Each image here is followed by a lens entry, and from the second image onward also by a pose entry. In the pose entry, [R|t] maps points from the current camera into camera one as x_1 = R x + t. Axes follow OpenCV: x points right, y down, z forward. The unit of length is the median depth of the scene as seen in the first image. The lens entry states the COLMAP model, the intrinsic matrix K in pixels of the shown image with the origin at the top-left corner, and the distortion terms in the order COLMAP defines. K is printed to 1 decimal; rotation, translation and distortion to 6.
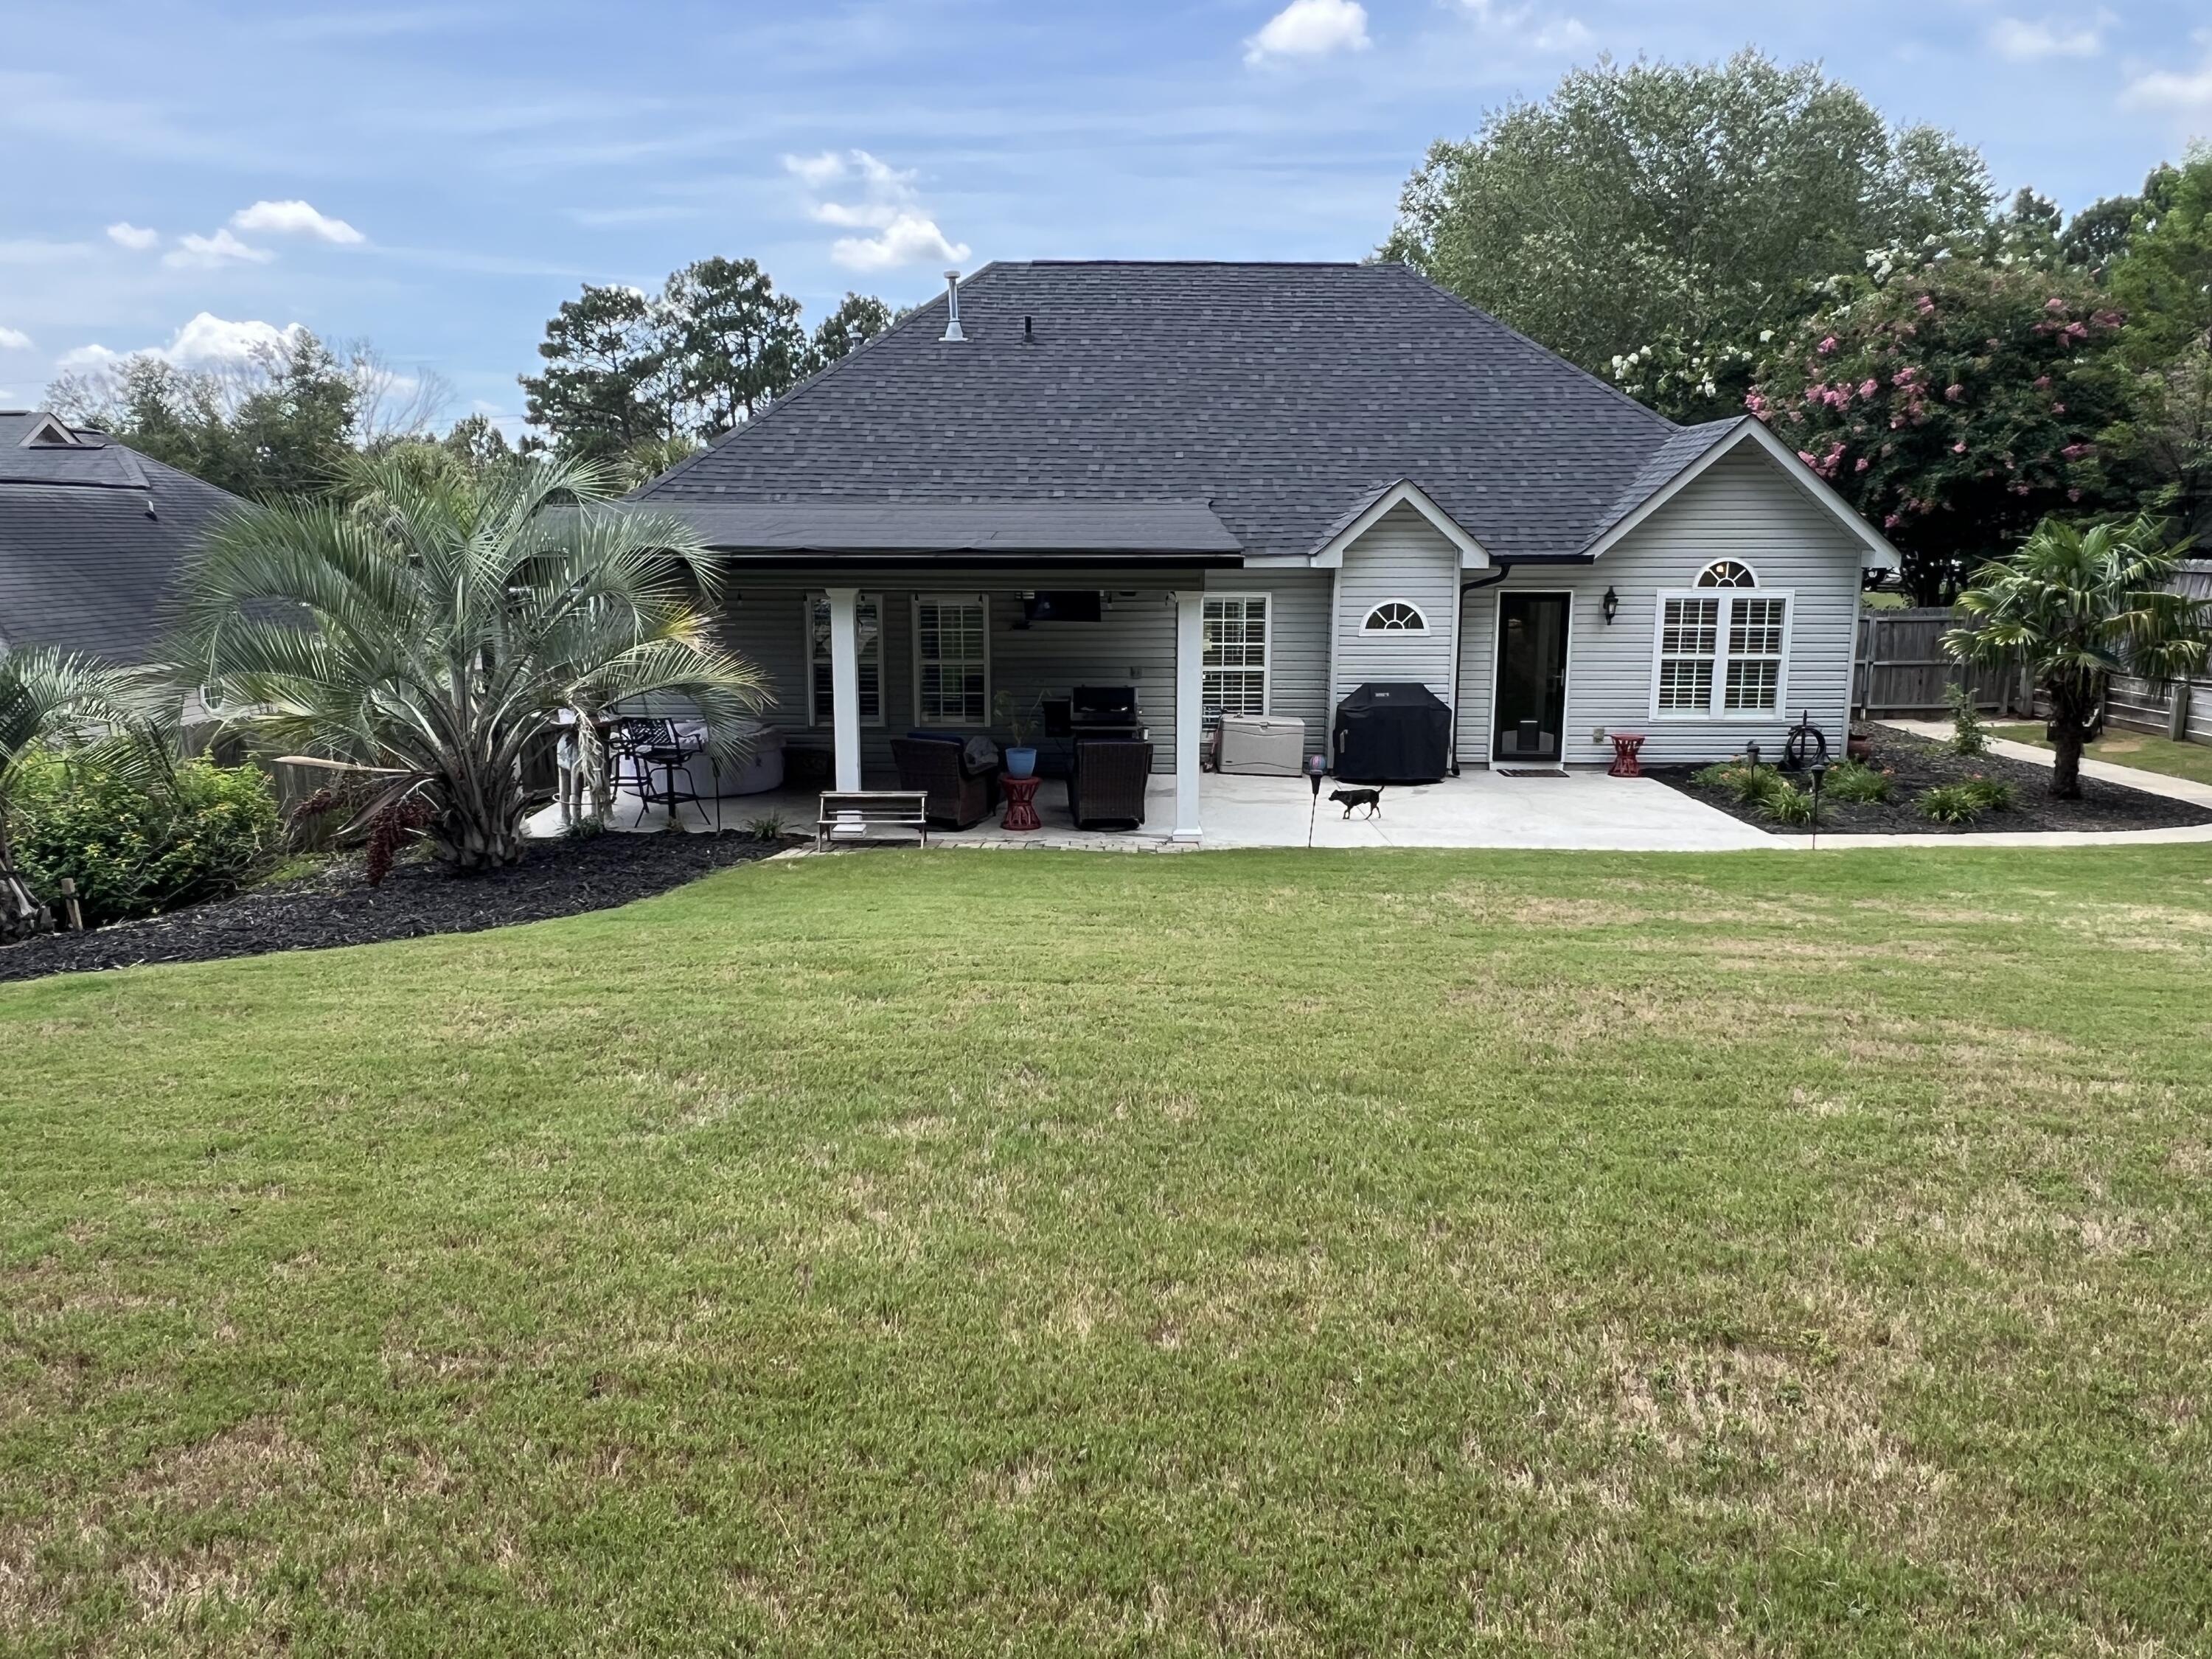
lens RADIAL K [[1544.3, 0, 1108.0], [0, 1544.3, 831.0], [0, 0, 1]] dist [-0.011666, -0.000557]
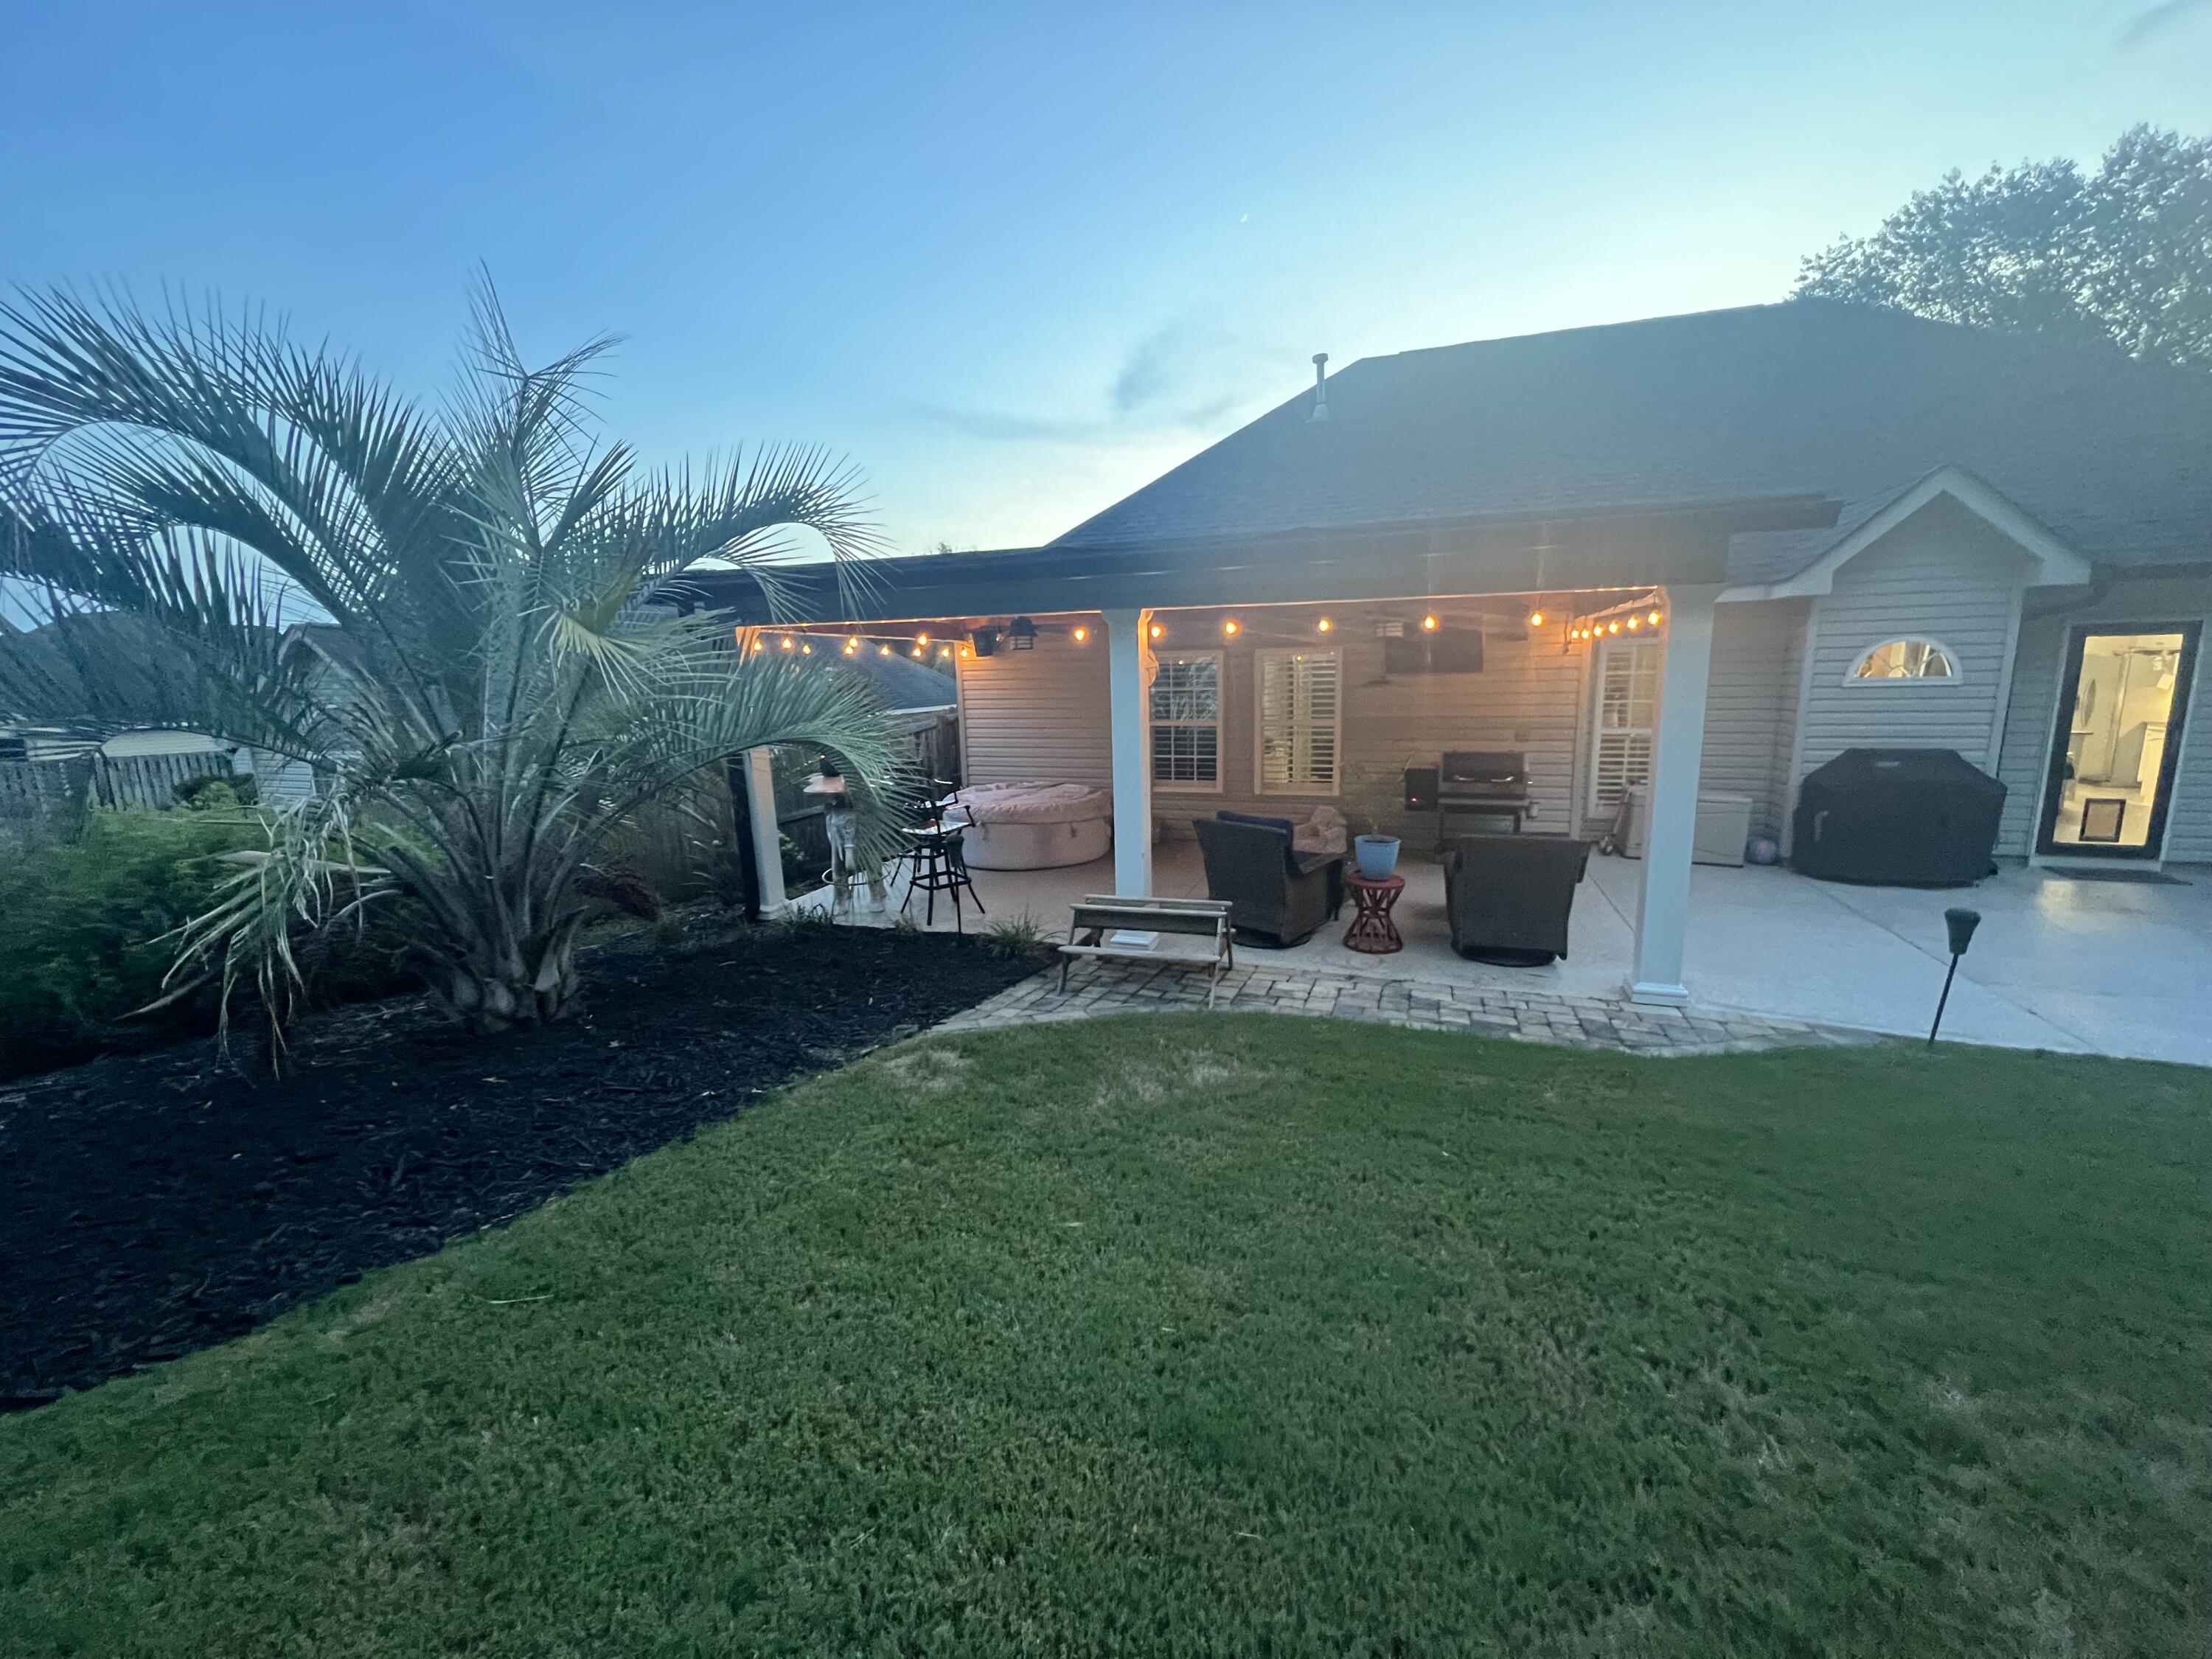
lens RADIAL K [[888.8, 0, 1110.8], [0, 888.8, 840.2], [0, 0, 1]] dist [0.002594, 0.000152]
pose [[0.944991, 0.037165, -0.324977, -0.033102], [-0.036621, 0.999299, 0.007792, -0.041556], [0.325039, 0.004537, 0.945690, 0.475373]]
